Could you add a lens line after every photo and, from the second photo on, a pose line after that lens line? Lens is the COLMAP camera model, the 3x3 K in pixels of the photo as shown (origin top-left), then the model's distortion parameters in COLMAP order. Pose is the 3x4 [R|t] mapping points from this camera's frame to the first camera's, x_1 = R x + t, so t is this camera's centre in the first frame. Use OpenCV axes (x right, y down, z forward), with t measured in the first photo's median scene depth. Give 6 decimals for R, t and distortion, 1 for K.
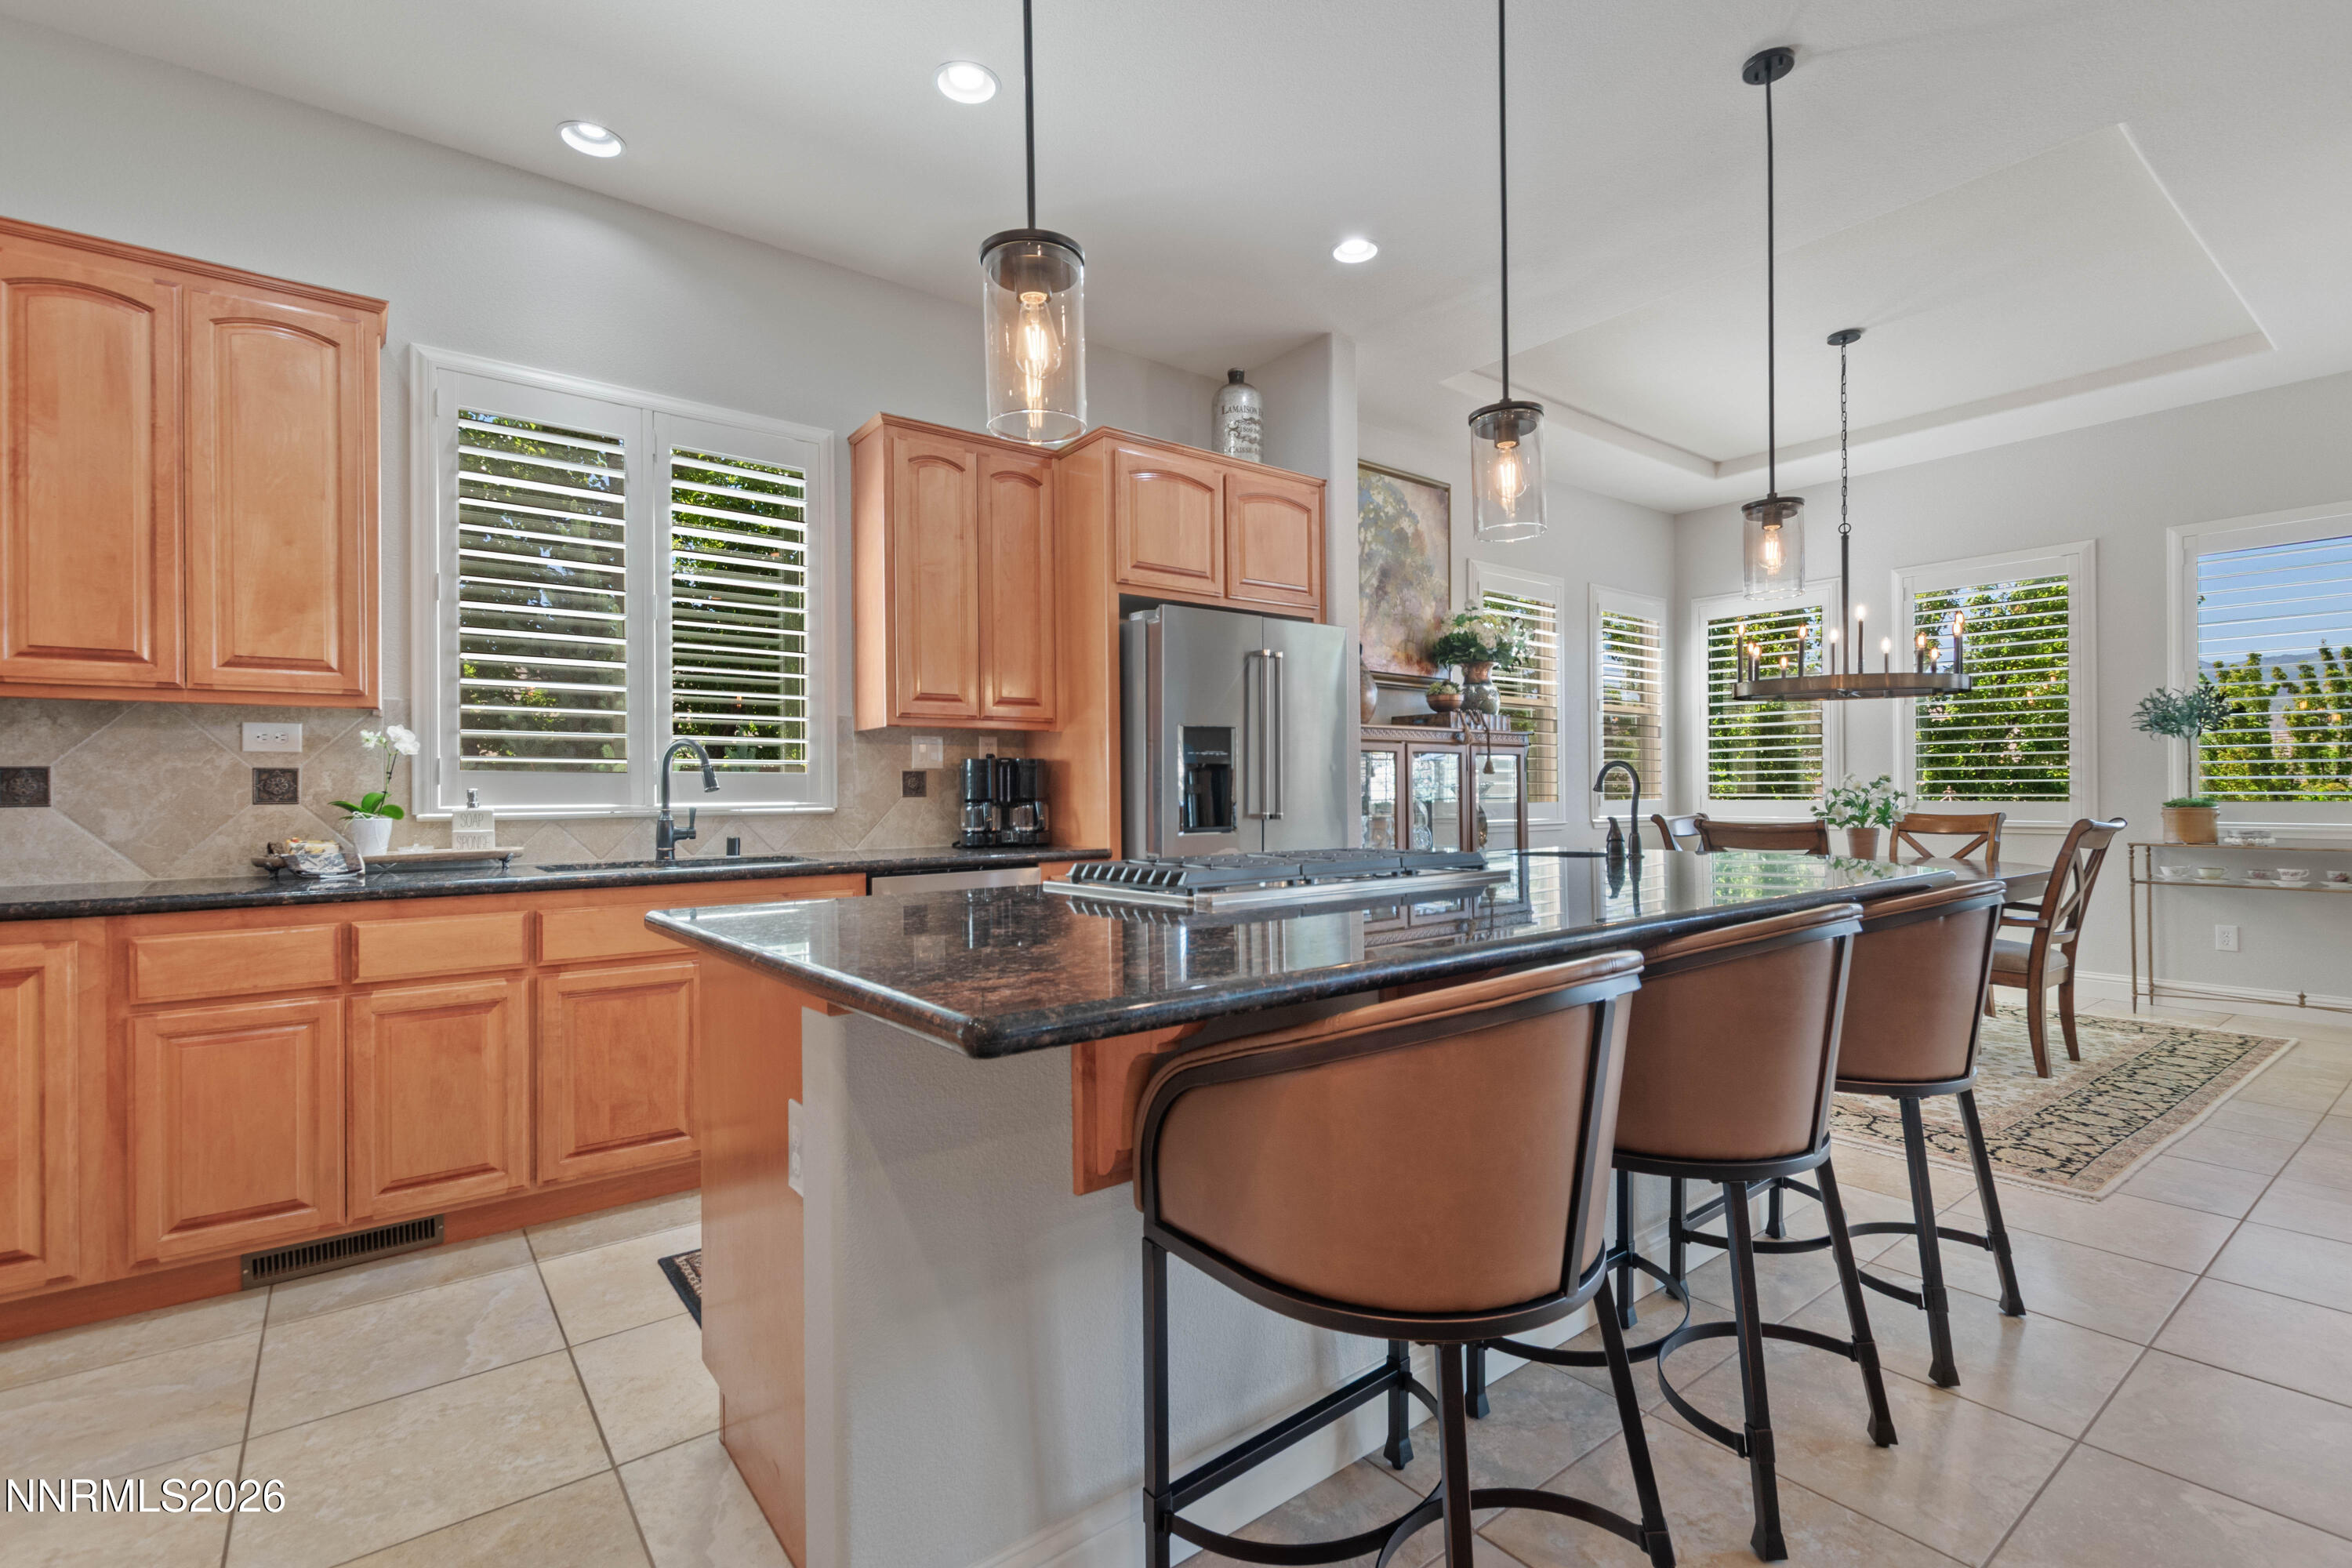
lens RADIAL K [[1078.5, 0, 1179.4], [0, 1078.5, 777.0], [0, 0, 1]] dist [-0.003411, -0.000555]
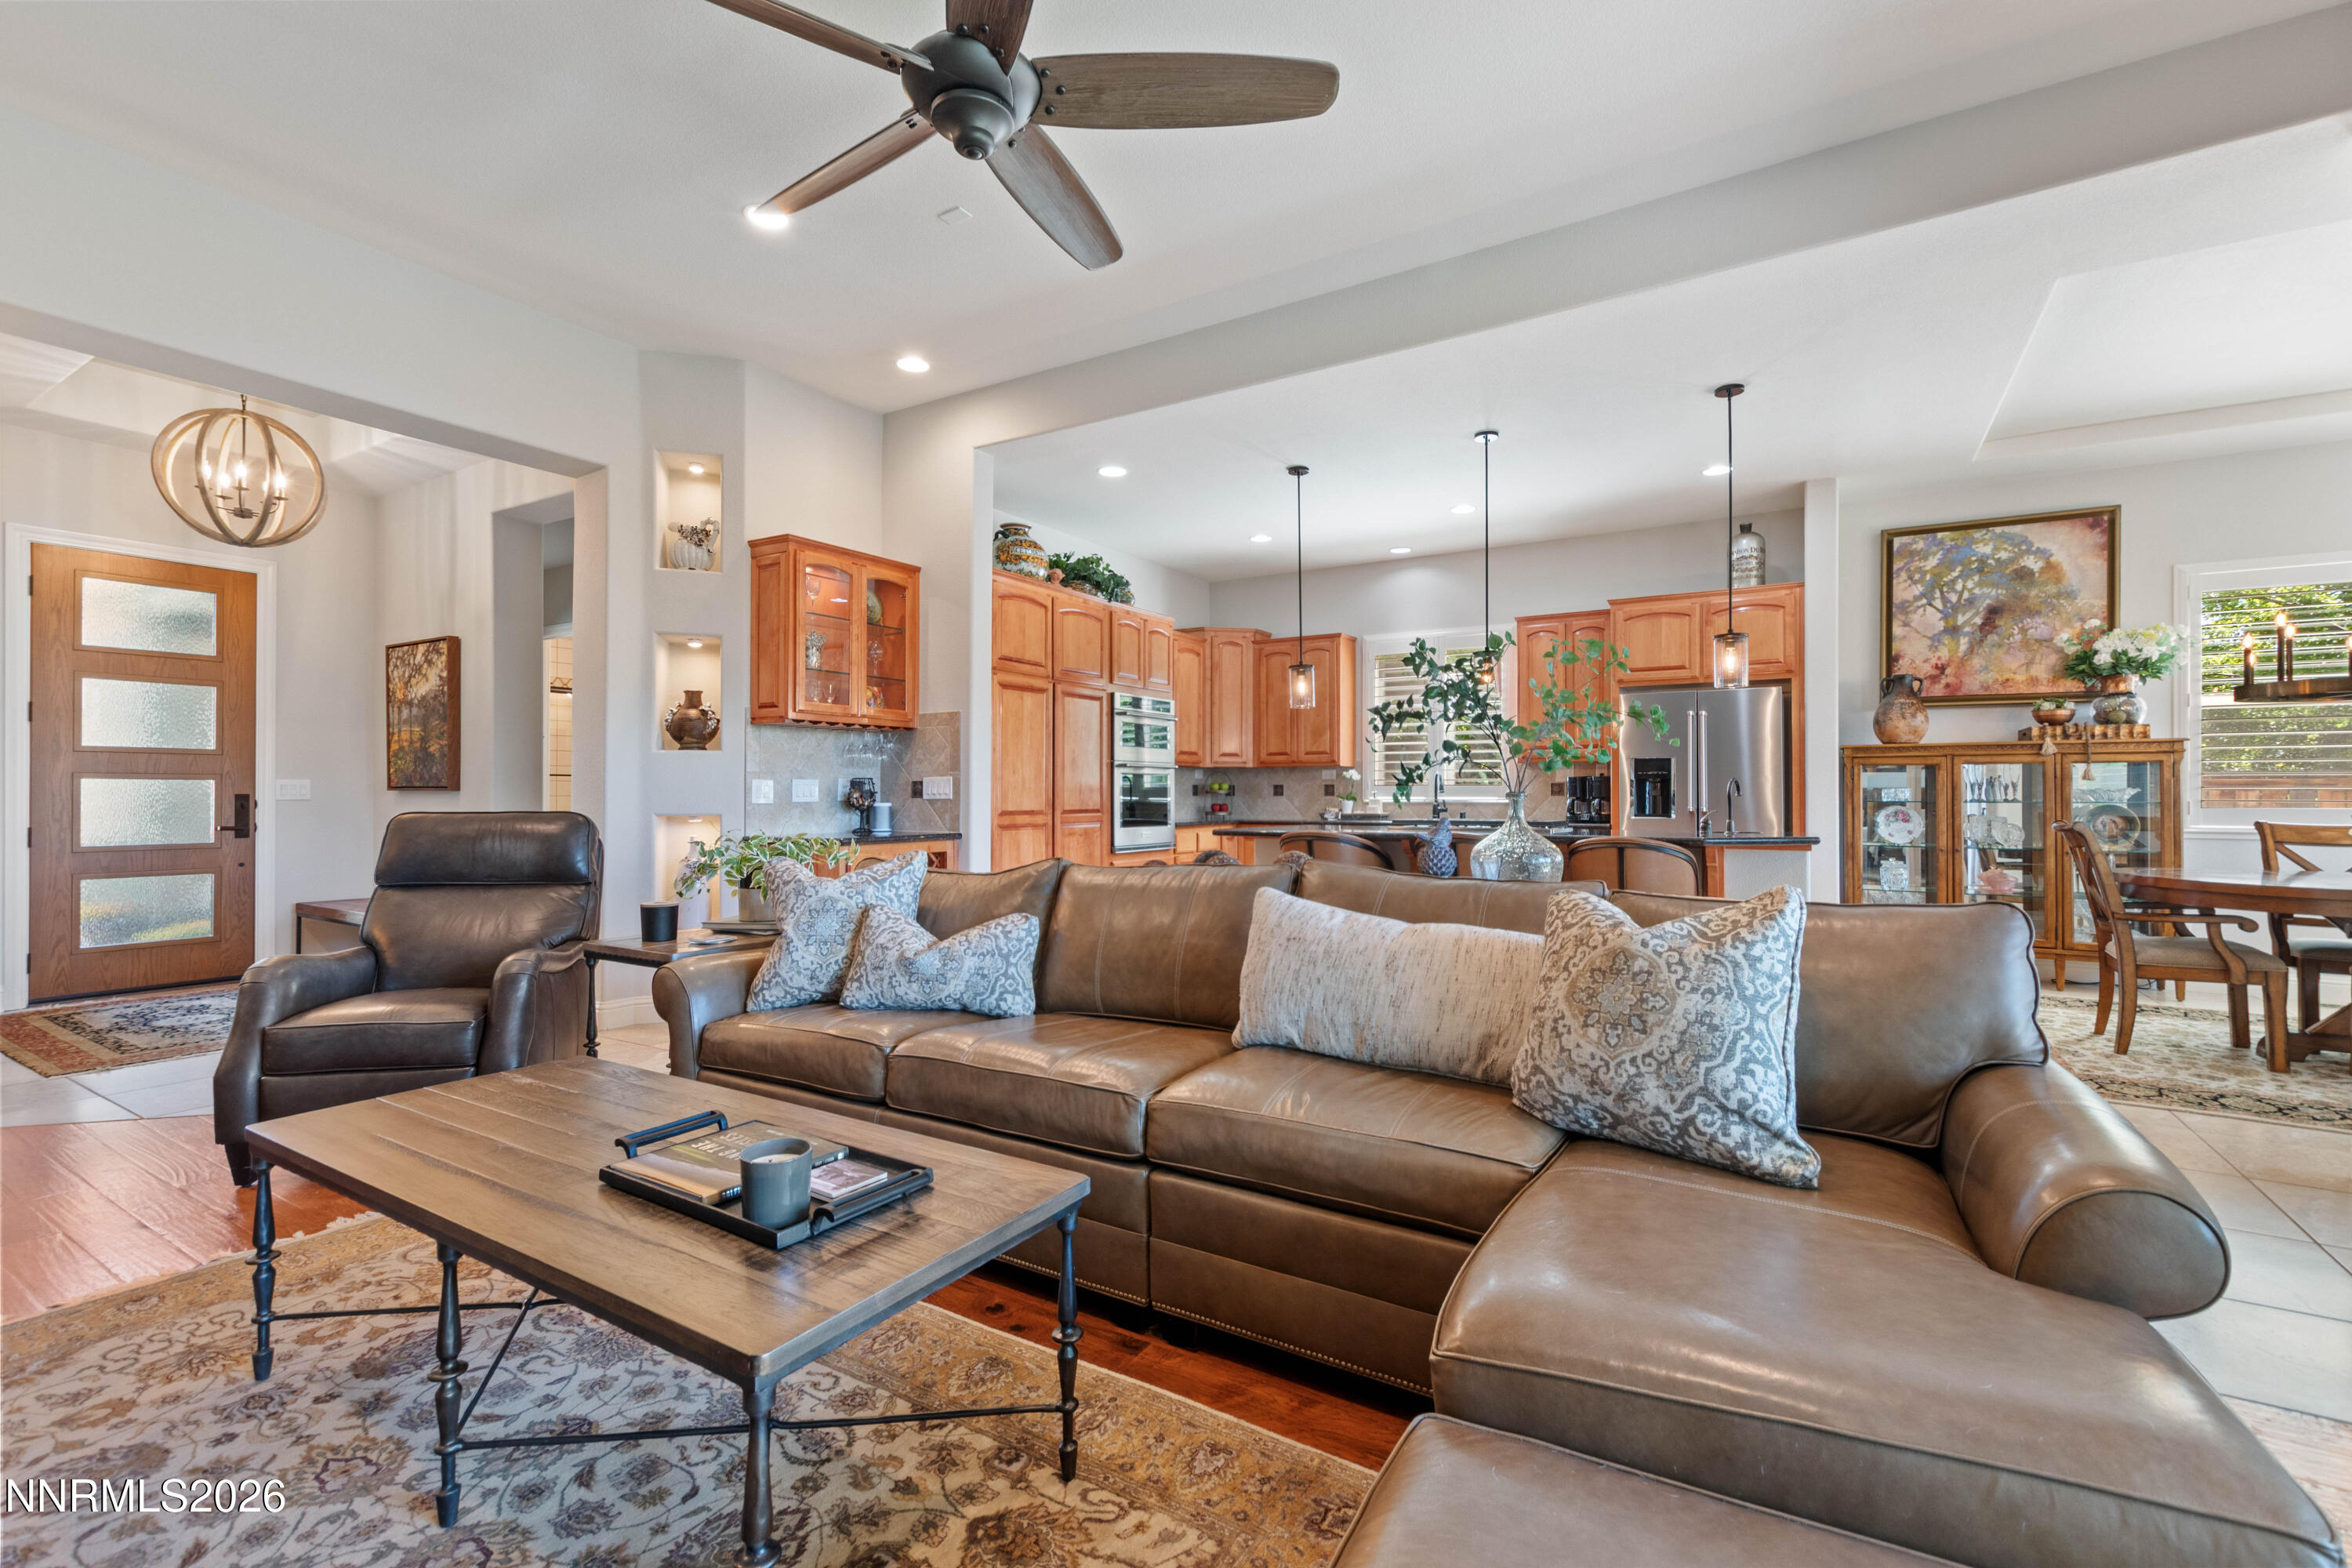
lens RADIAL K [[1021.0, 0, 1182.0], [0, 1021.0, 793.8], [0, 0, 1]] dist [0.014805, -0.005833]
pose [[0.352522, 0.007836, -0.935771, 1.239348], [0.008329, 0.999899, 0.011511, -0.012447], [0.935766, -0.011852, 0.352422, -0.306201]]
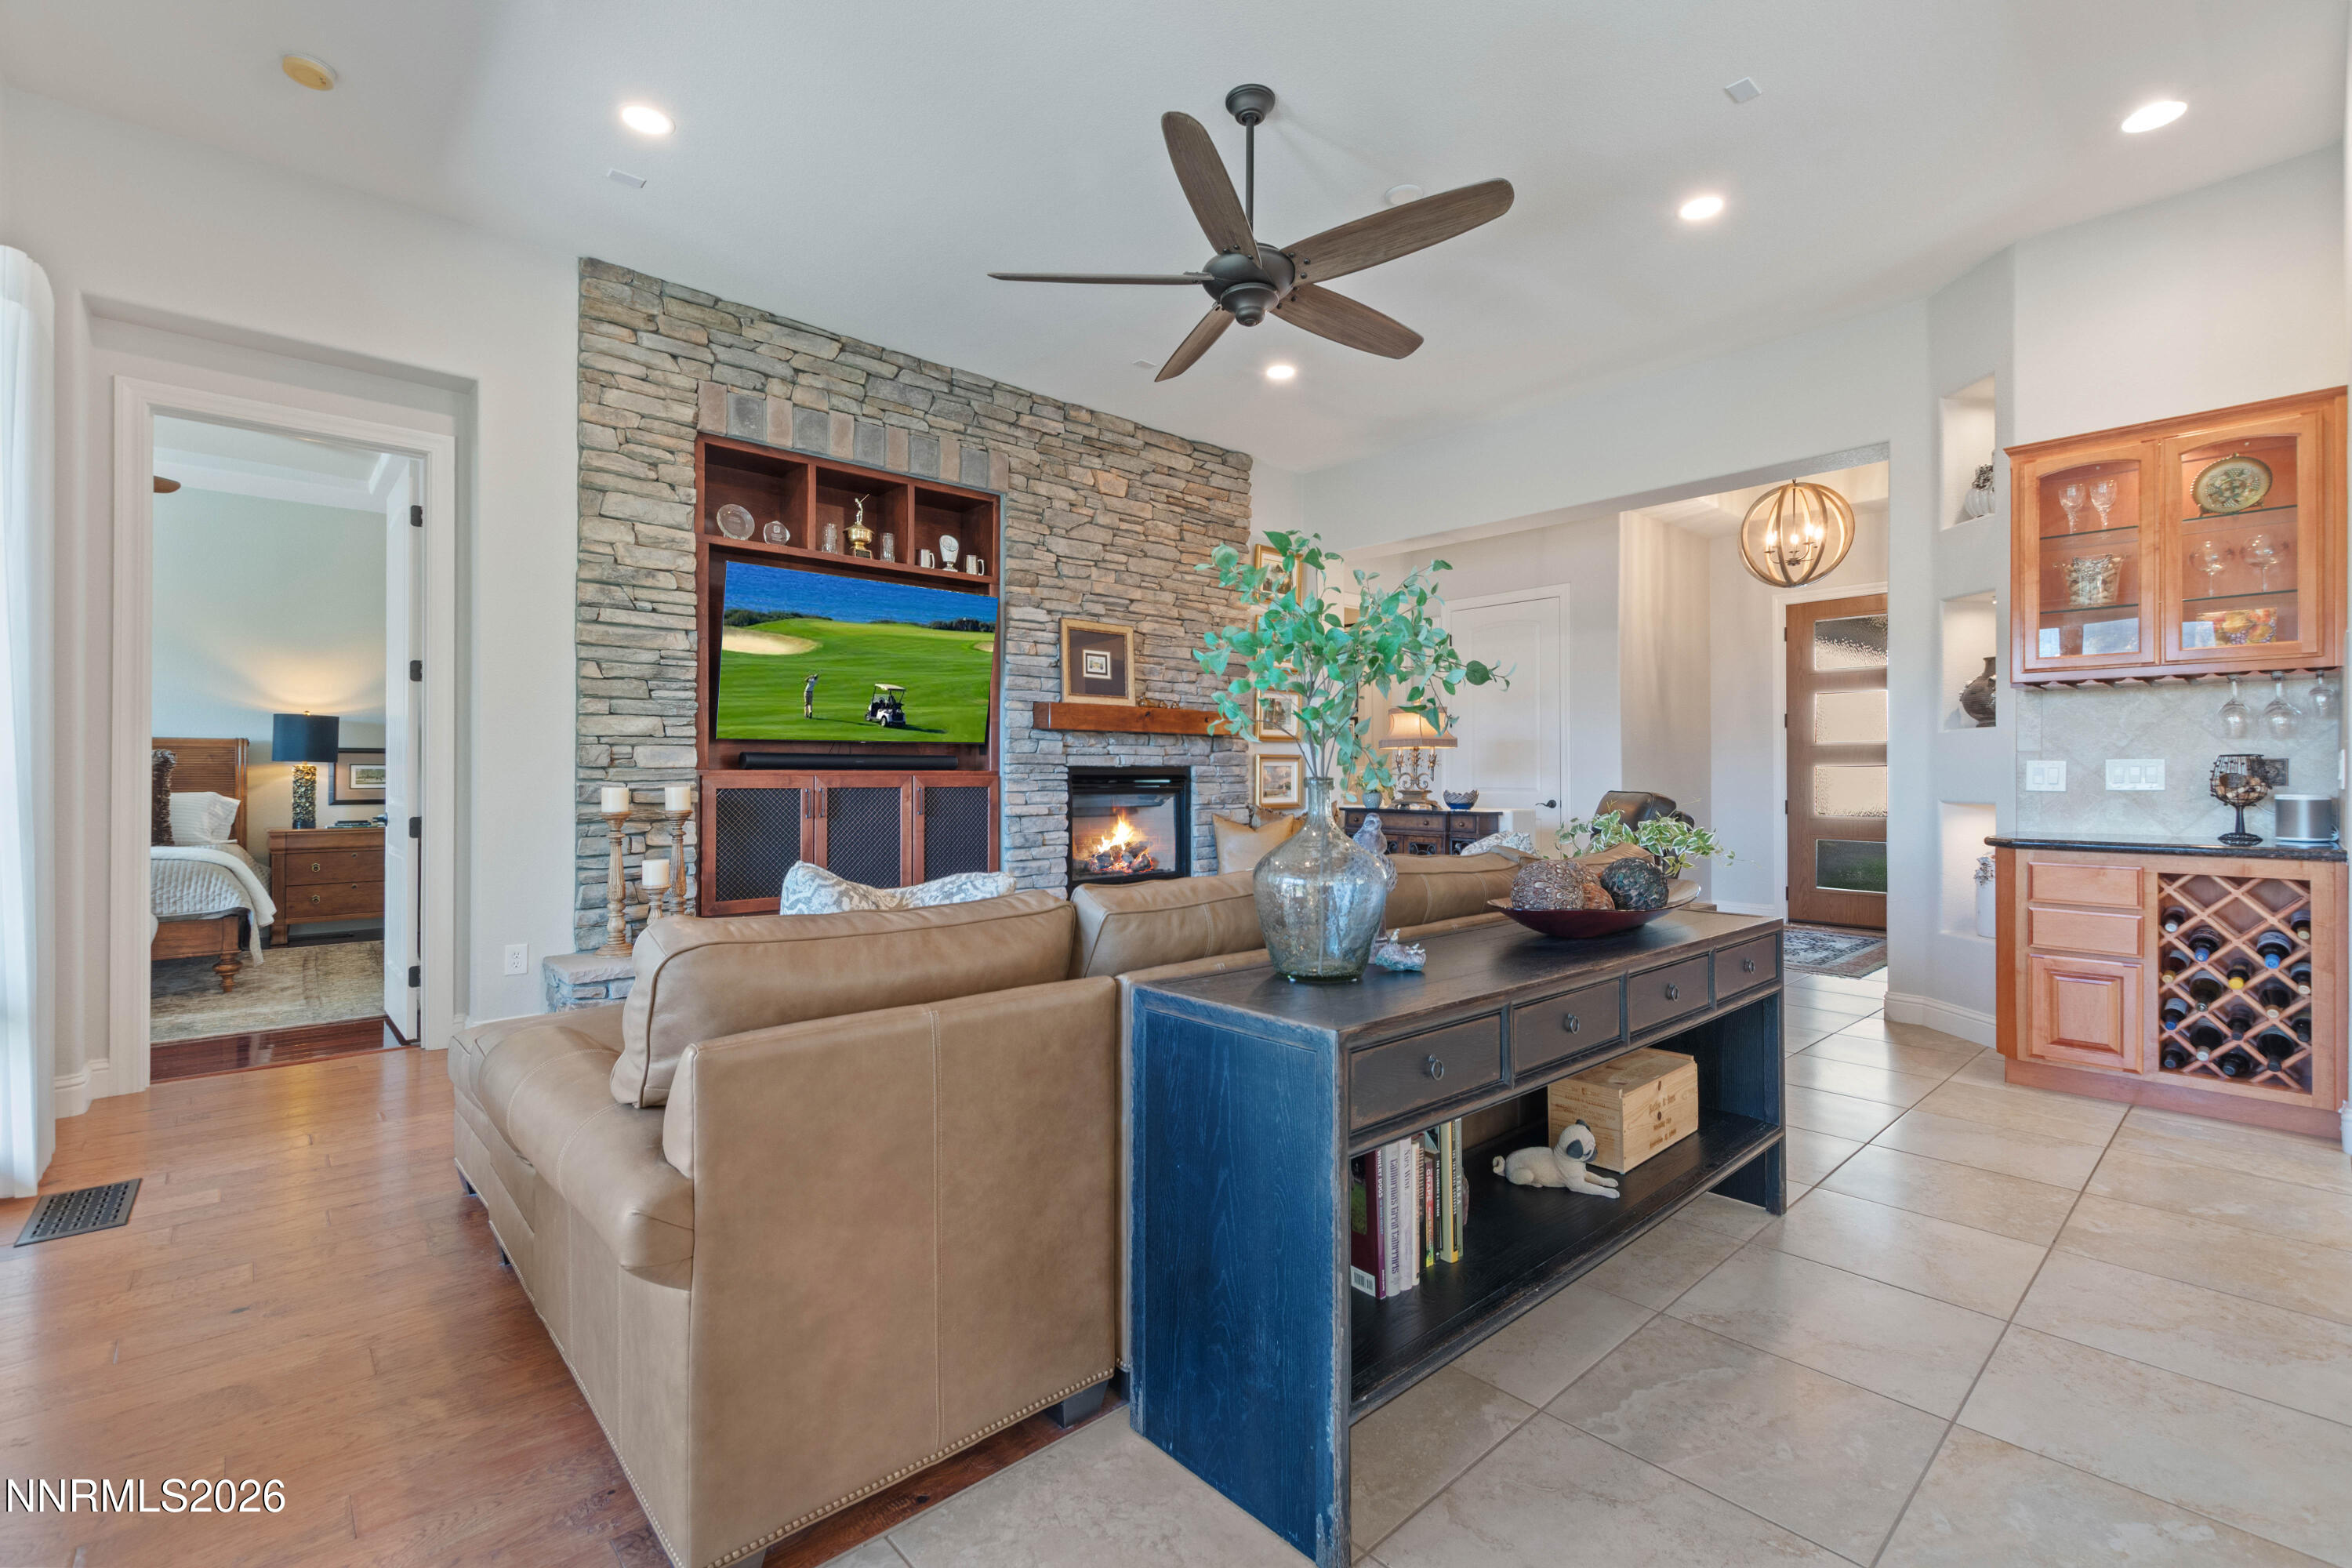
lens RADIAL K [[1021.0, 0, 1180.4], [0, 1021.0, 765.5], [0, 0, 1]] dist [0.014805, -0.005833]
pose [[-0.996419, 0.005530, -0.084371, 0.781745], [0.007251, 0.999772, -0.020101, -0.000628], [0.084241, -0.020641, -0.996232, 0.585096]]
